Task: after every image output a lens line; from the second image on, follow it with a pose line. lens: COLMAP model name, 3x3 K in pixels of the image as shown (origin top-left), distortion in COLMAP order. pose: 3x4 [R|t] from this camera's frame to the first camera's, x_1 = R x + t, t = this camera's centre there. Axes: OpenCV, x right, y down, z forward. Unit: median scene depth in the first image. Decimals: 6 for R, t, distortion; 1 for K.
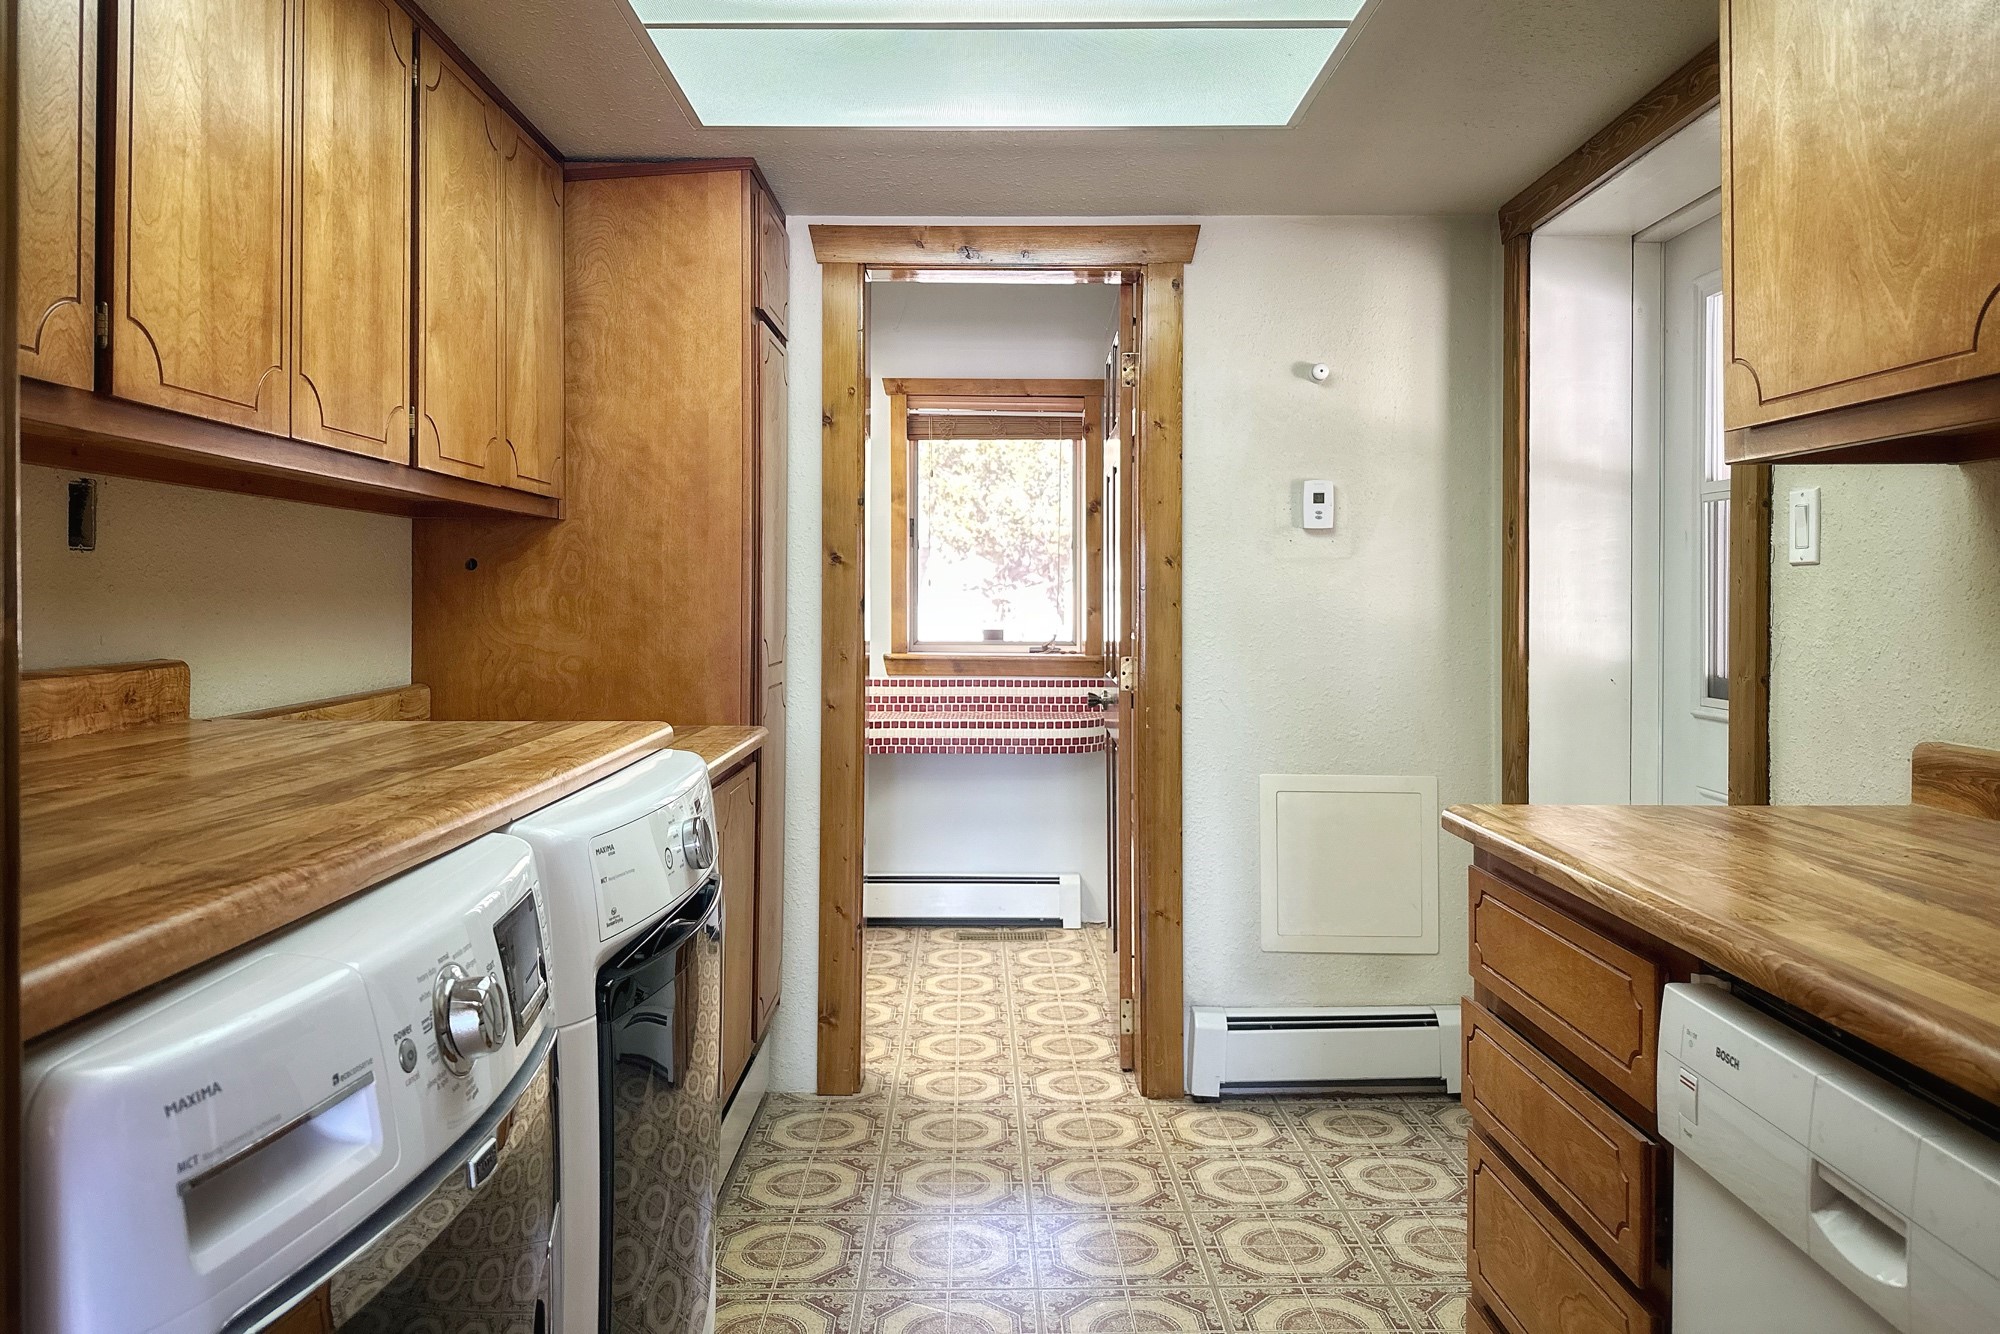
lens RADIAL K [[1416.5, 0, 1008.3], [0, 1416.5, 593.0], [0, 0, 1]] dist [0.116226, -0.193834]
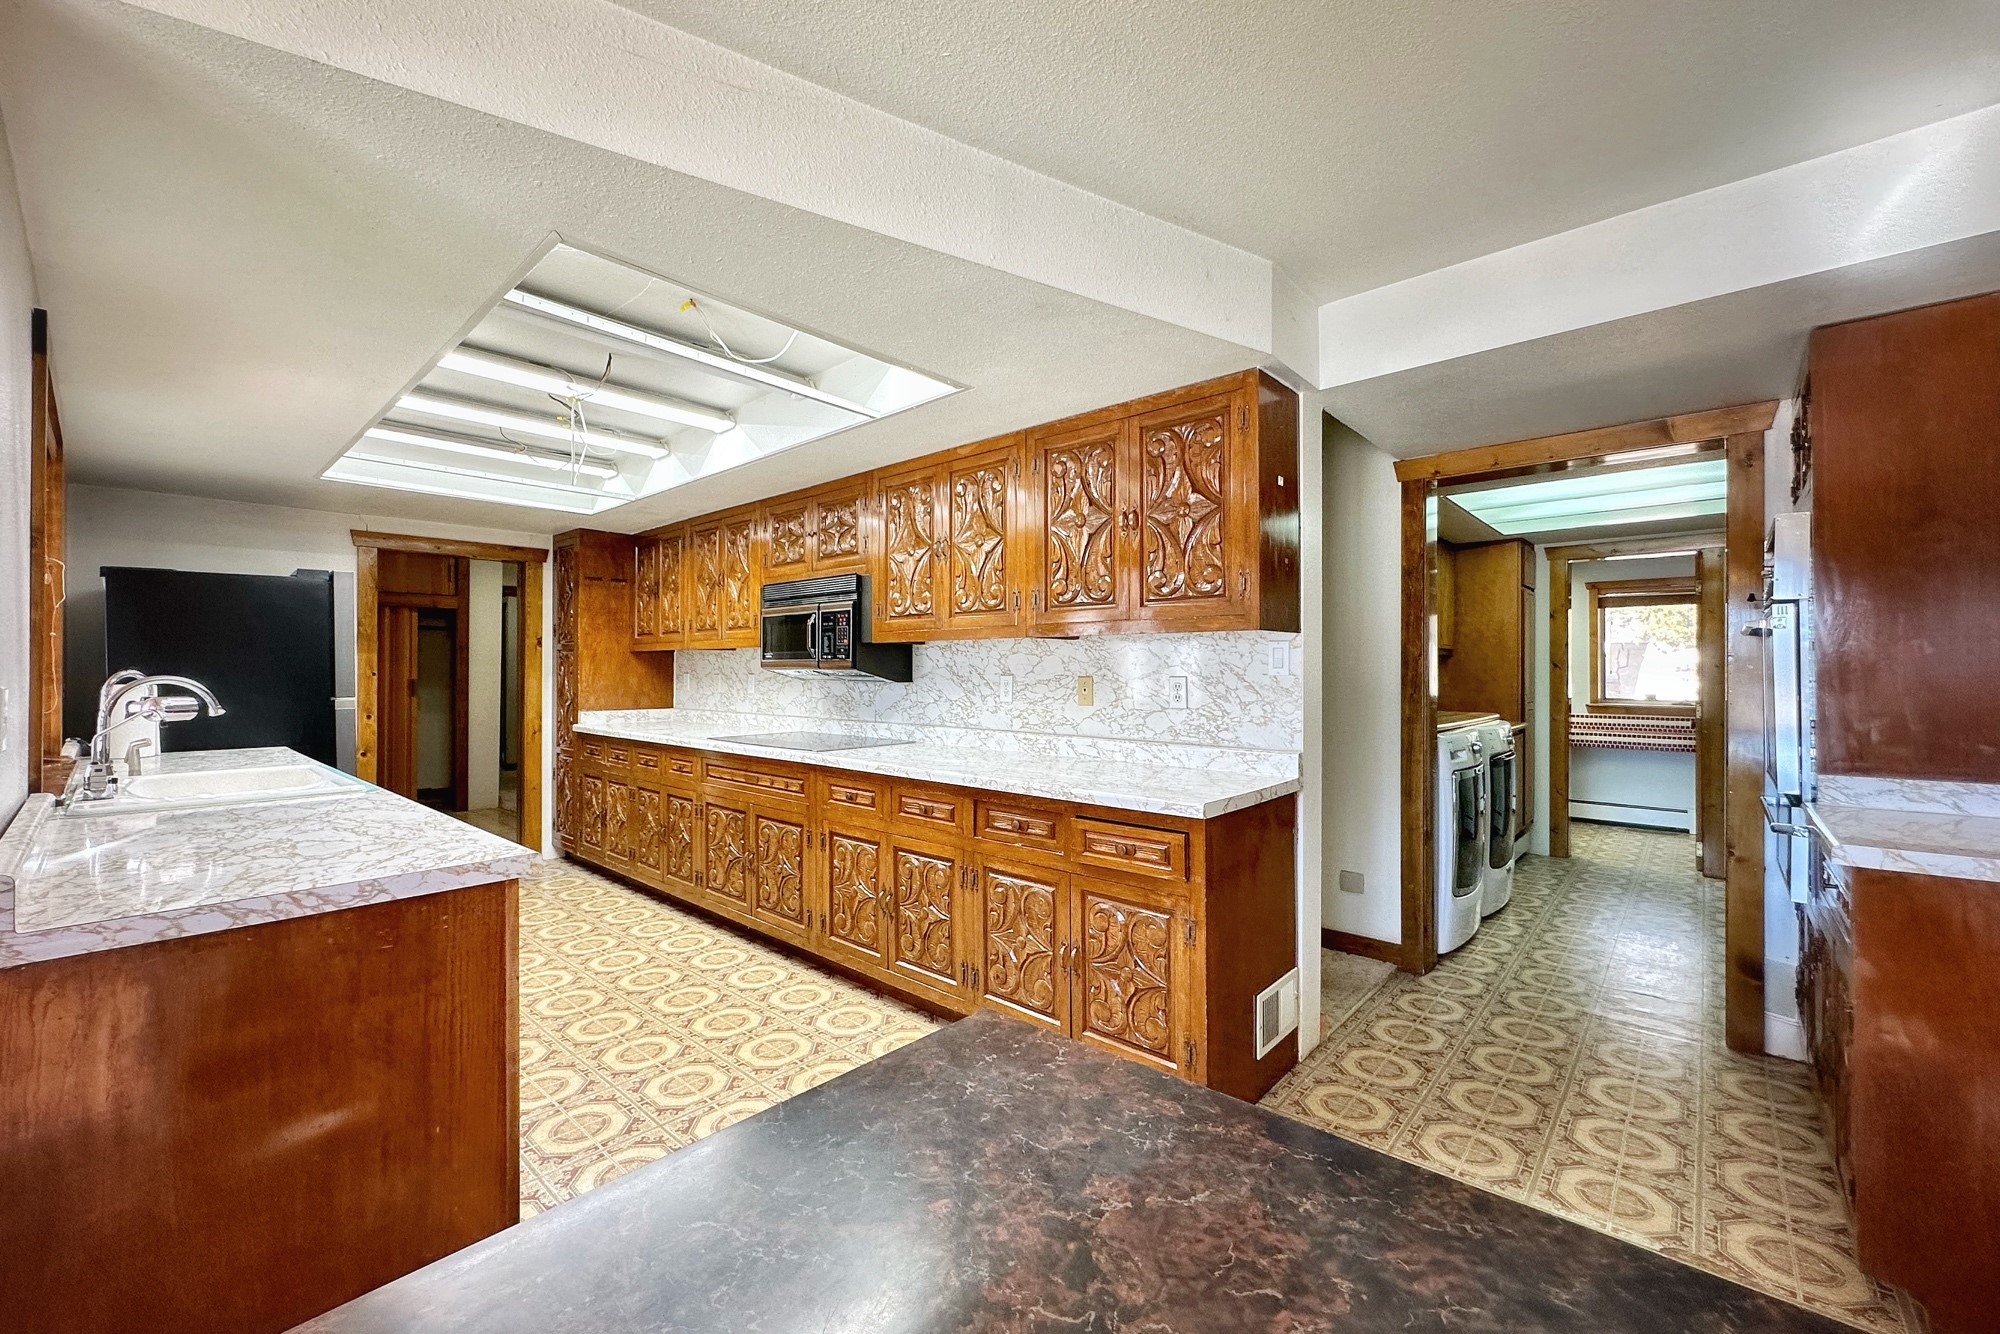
lens RADIAL K [[791.6, 0, 1000.0], [0, 791.6, 667.0], [0, 0, 1]] dist [0.000560, 0.000168]
pose [[0.731880, -0.004003, -0.681422, 0.149645], [0.000062, 0.999983, -0.005809, -0.013746], [0.681434, 0.004209, 0.731868, -0.945417]]
